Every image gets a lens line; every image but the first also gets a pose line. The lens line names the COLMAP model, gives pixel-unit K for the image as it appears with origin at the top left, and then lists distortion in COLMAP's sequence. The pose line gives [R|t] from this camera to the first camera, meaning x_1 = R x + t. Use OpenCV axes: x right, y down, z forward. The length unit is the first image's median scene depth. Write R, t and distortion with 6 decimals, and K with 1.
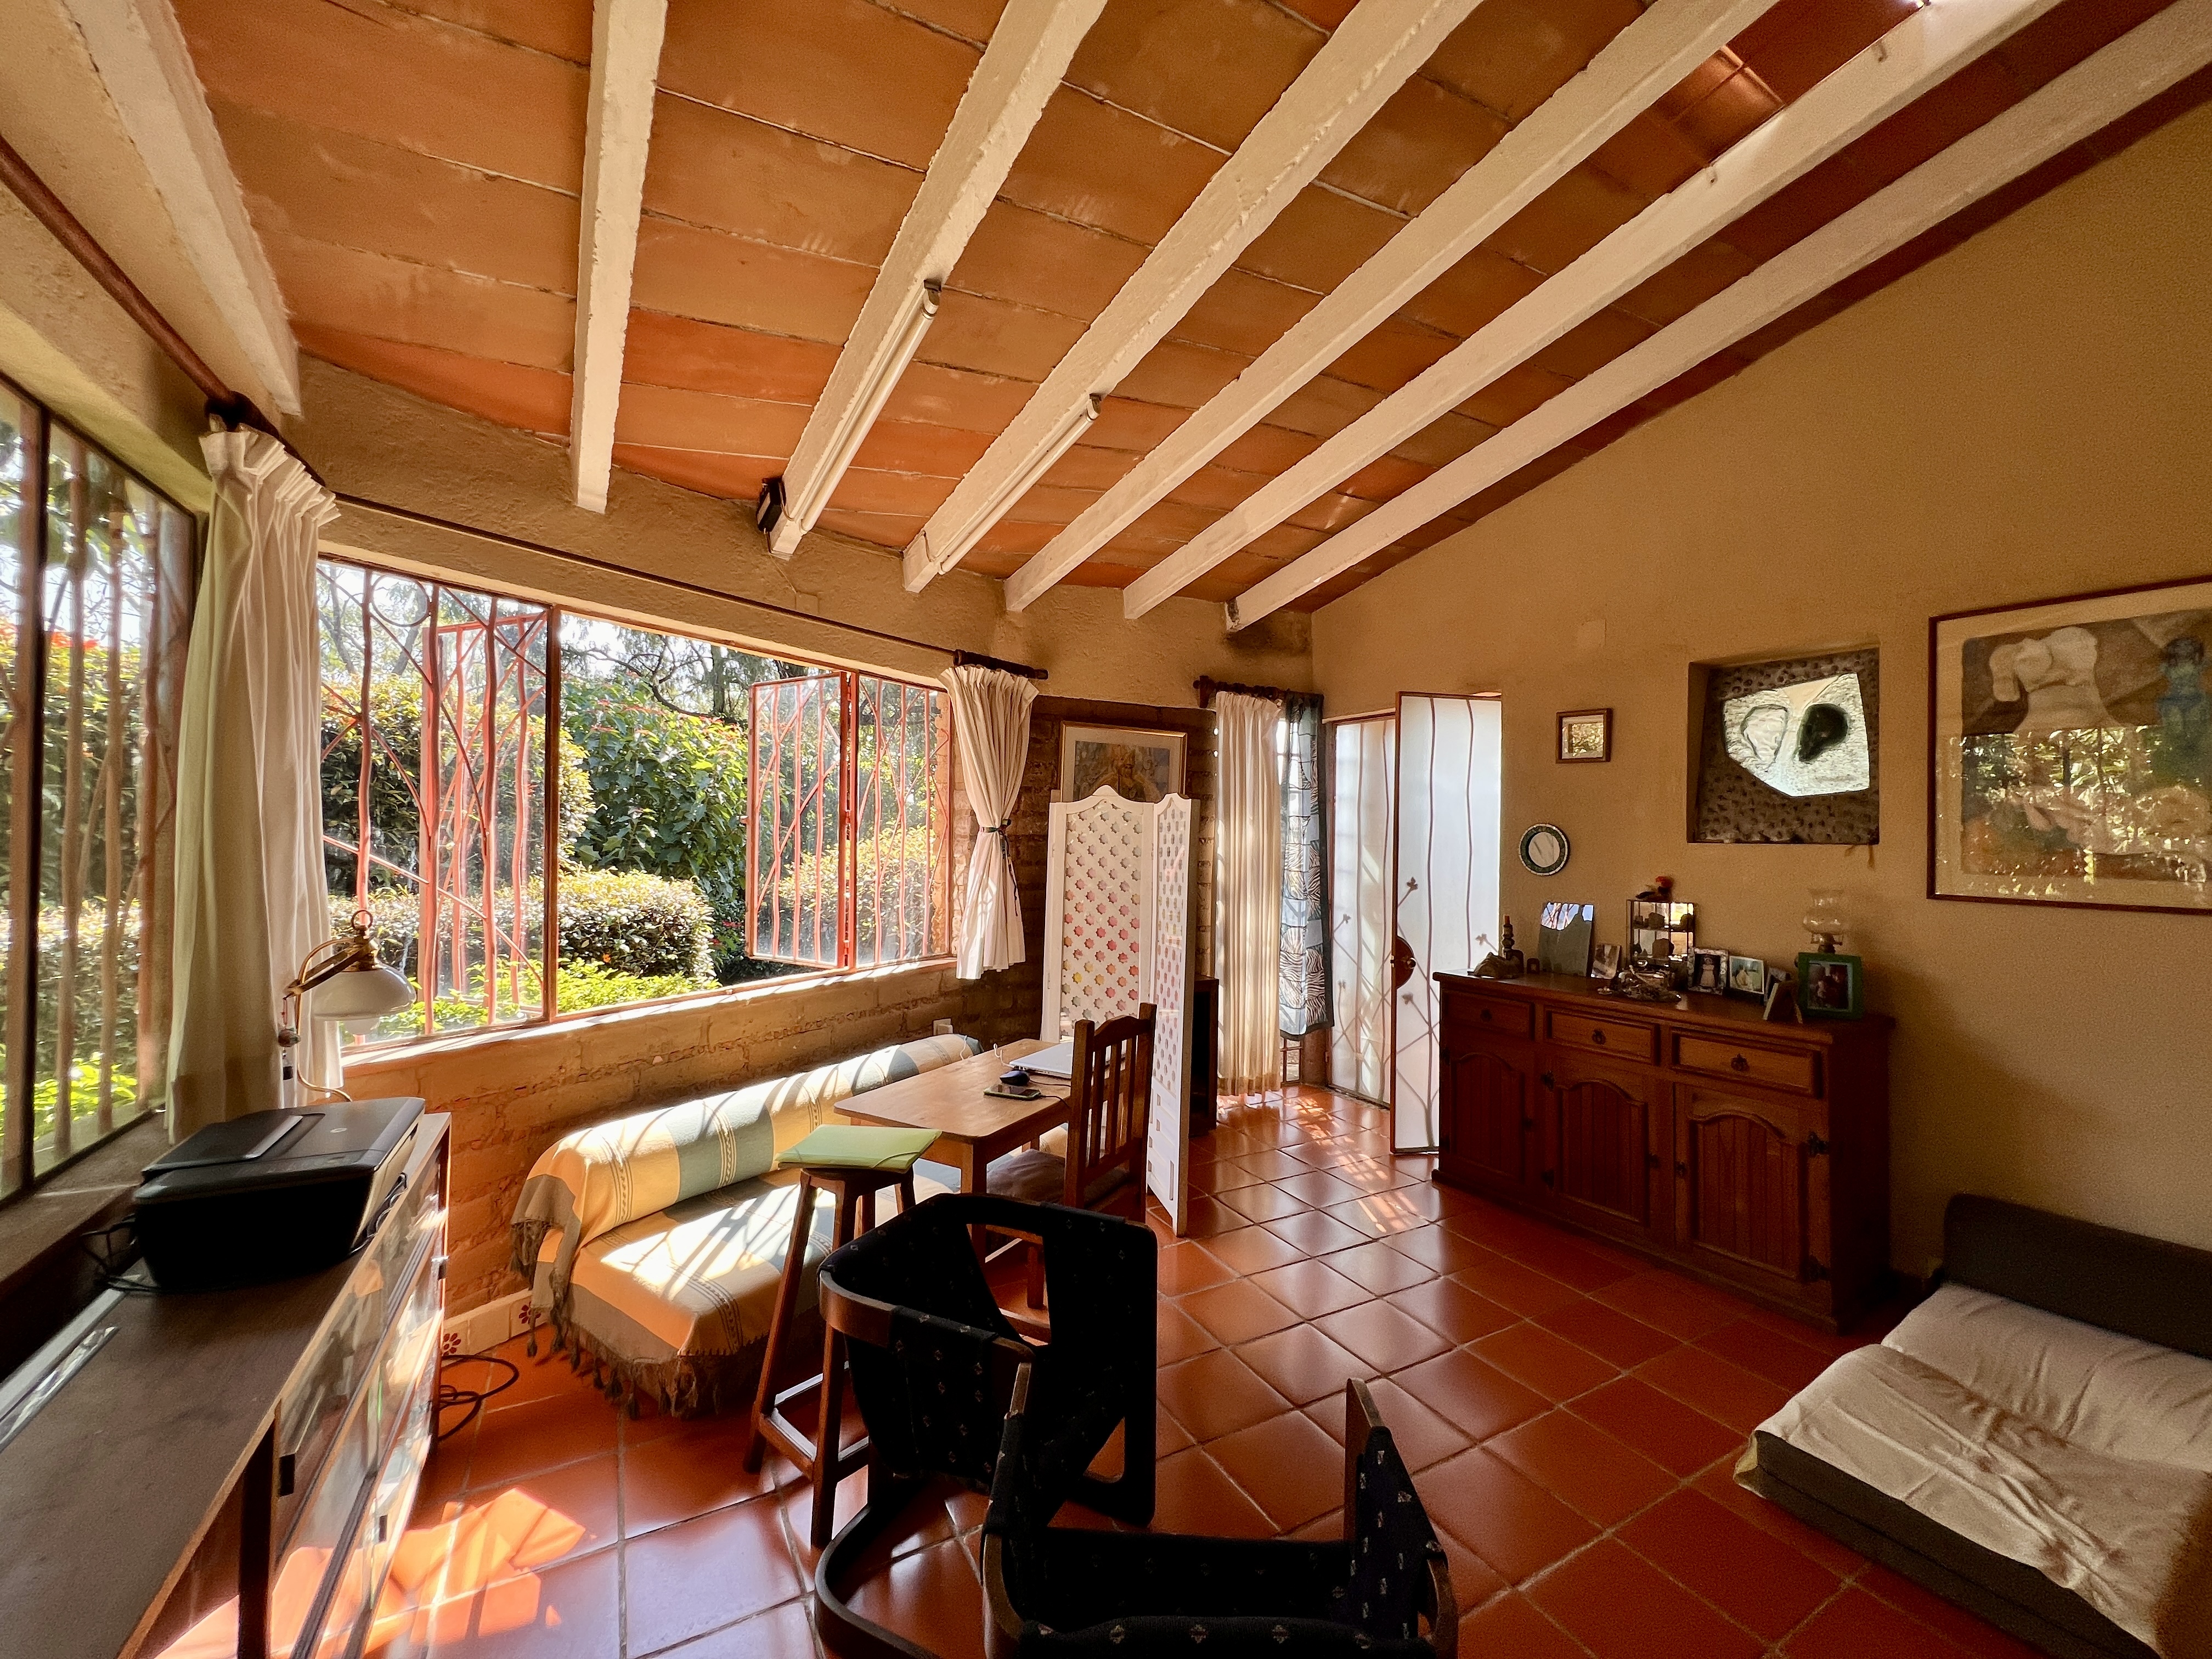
lens RADIAL K [[880.6, 0, 1095.6], [0, 880.6, 833.1], [0, 0, 1]] dist [-0.001435, -0.000013]
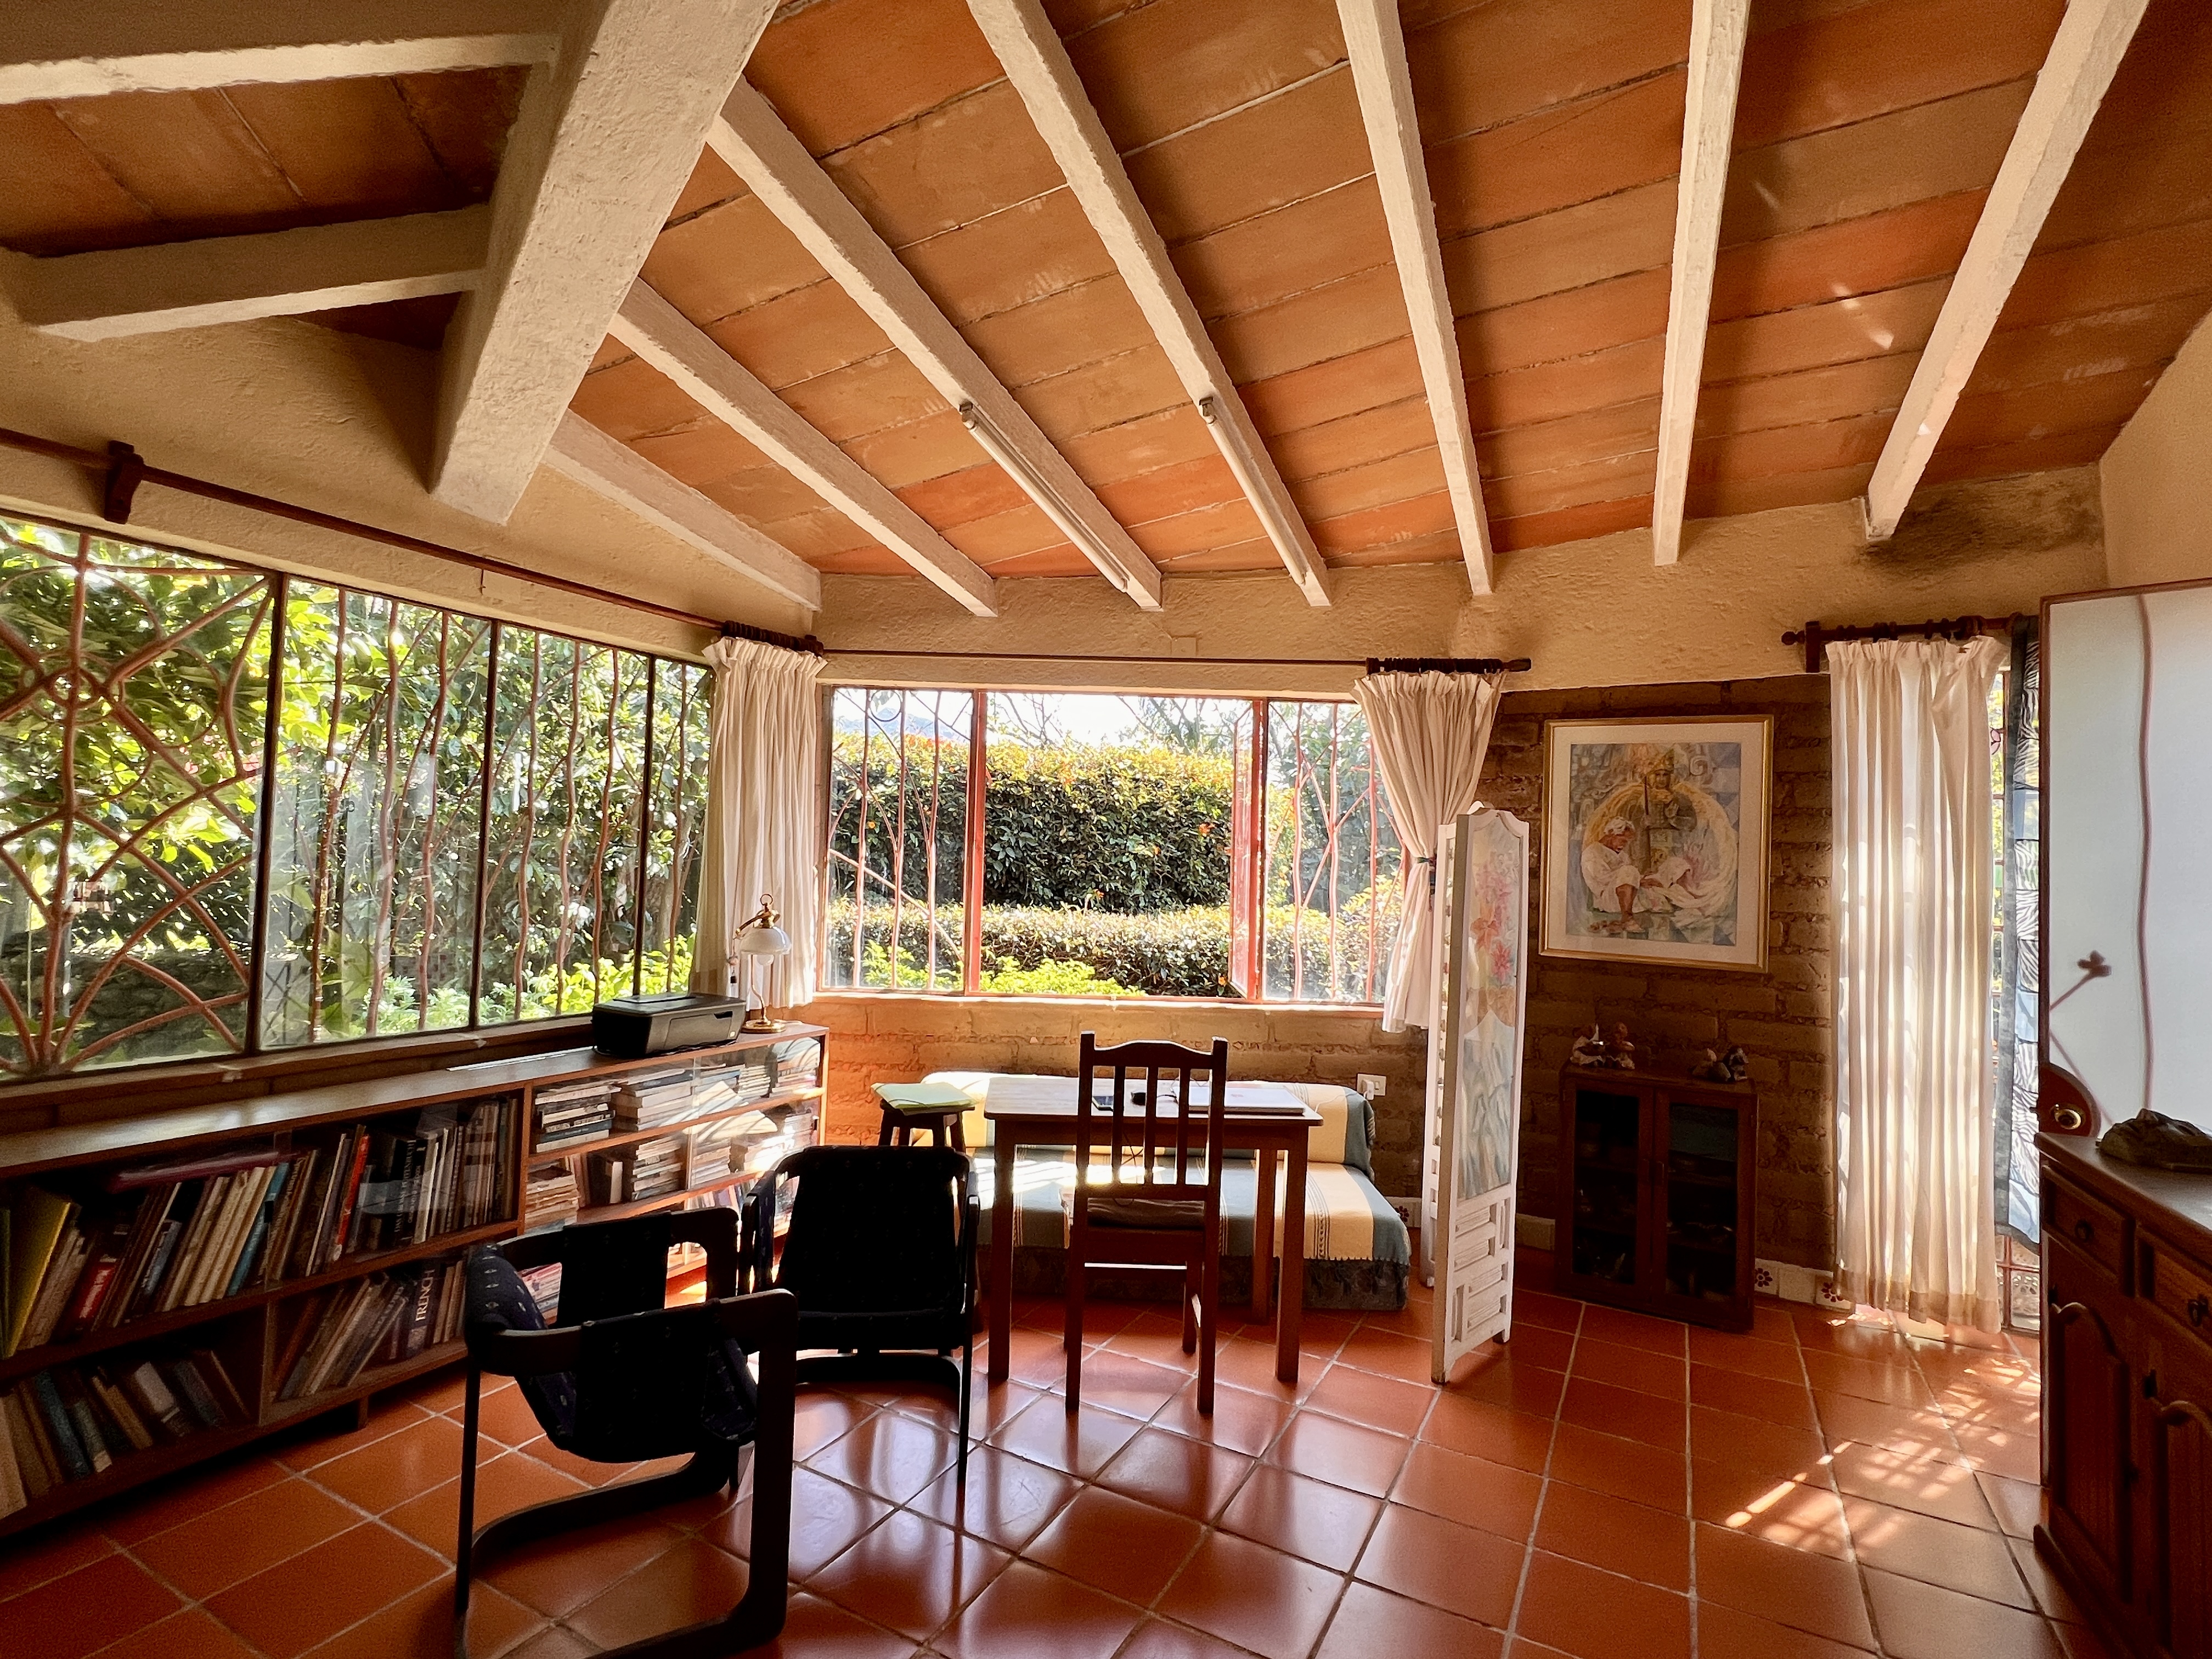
lens RADIAL K [[1055.4, 0, 1096.3], [0, 1055.4, 831.2], [0, 0, 1]] dist [-0.000935, -0.000085]
pose [[0.541274, -0.025384, -0.840463, 0.552070], [-0.018452, 0.998945, -0.042053, 0.016688], [0.840644, 0.038270, 0.540234, 0.179392]]
